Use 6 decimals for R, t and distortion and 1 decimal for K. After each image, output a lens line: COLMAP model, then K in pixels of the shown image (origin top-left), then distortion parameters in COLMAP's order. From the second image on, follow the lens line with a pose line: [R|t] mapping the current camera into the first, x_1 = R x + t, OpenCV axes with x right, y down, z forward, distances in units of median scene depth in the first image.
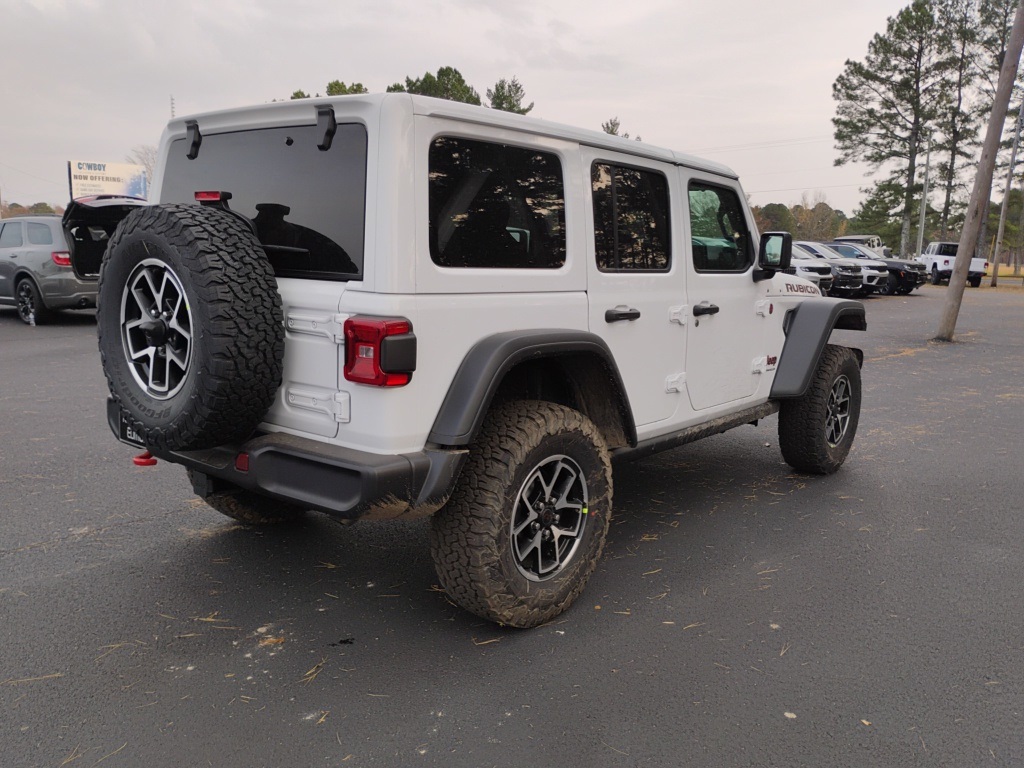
lens RADIAL K [[849.7, 0, 512.0], [0, 849.7, 384.0], [0, 0, 1]] dist [0.069208, -0.091093]
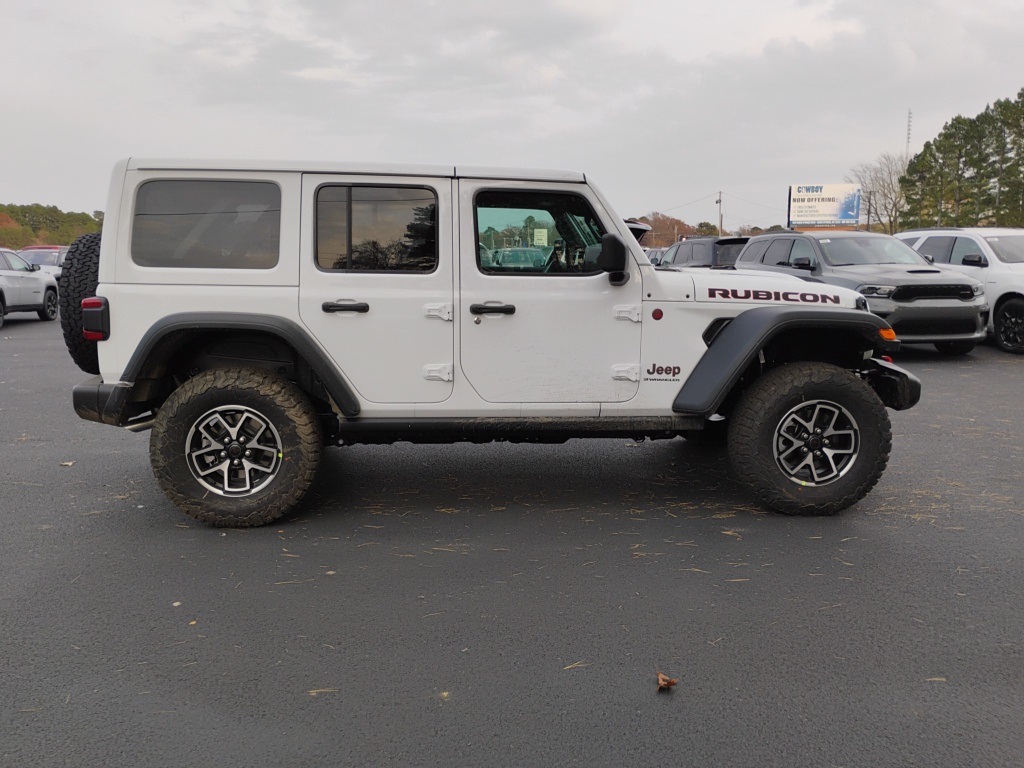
lens RADIAL K [[849.7, 0, 512.0], [0, 849.7, 384.0], [0, 0, 1]] dist [0.069208, -0.091093]
pose [[0.696470, 0.087084, -0.712283, 0.076254], [-0.100715, 0.994646, 0.023126, -0.001515], [0.710483, 0.055631, 0.701512, 0.020284]]
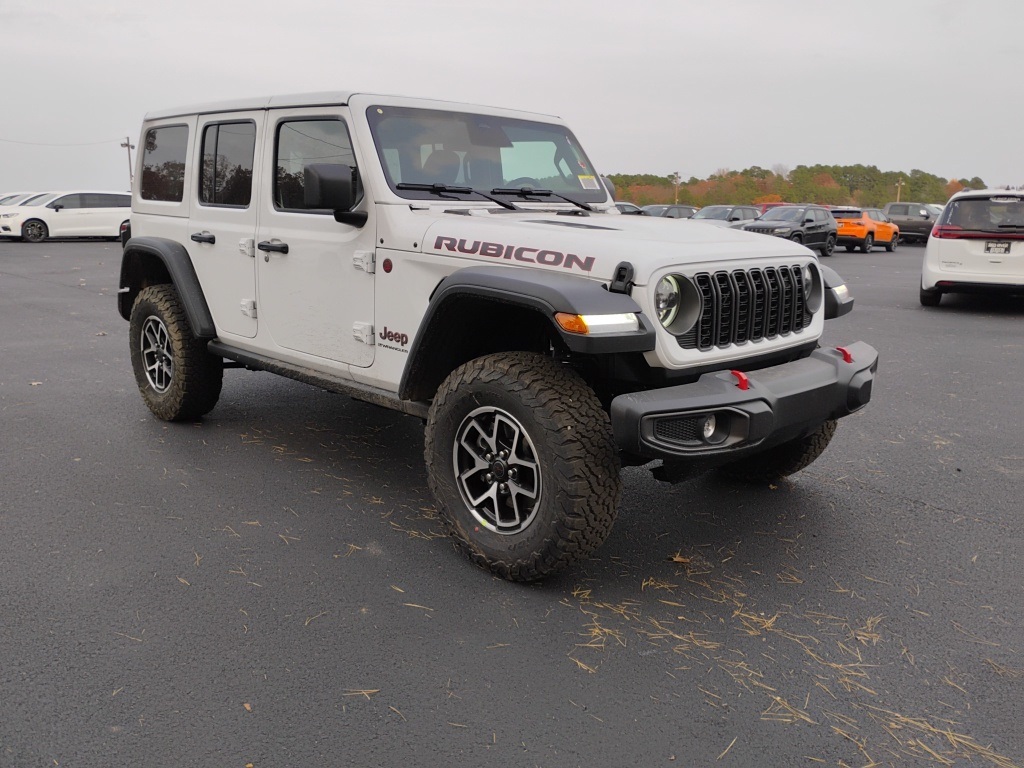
lens RADIAL K [[849.7, 0, 512.0], [0, 849.7, 384.0], [0, 0, 1]] dist [0.069208, -0.091093]
pose [[-0.111065, 0.179687, -0.977434, 0.092126], [-0.179897, 0.963636, 0.197592, -0.013727], [0.977395, 0.197783, -0.074701, 0.104186]]
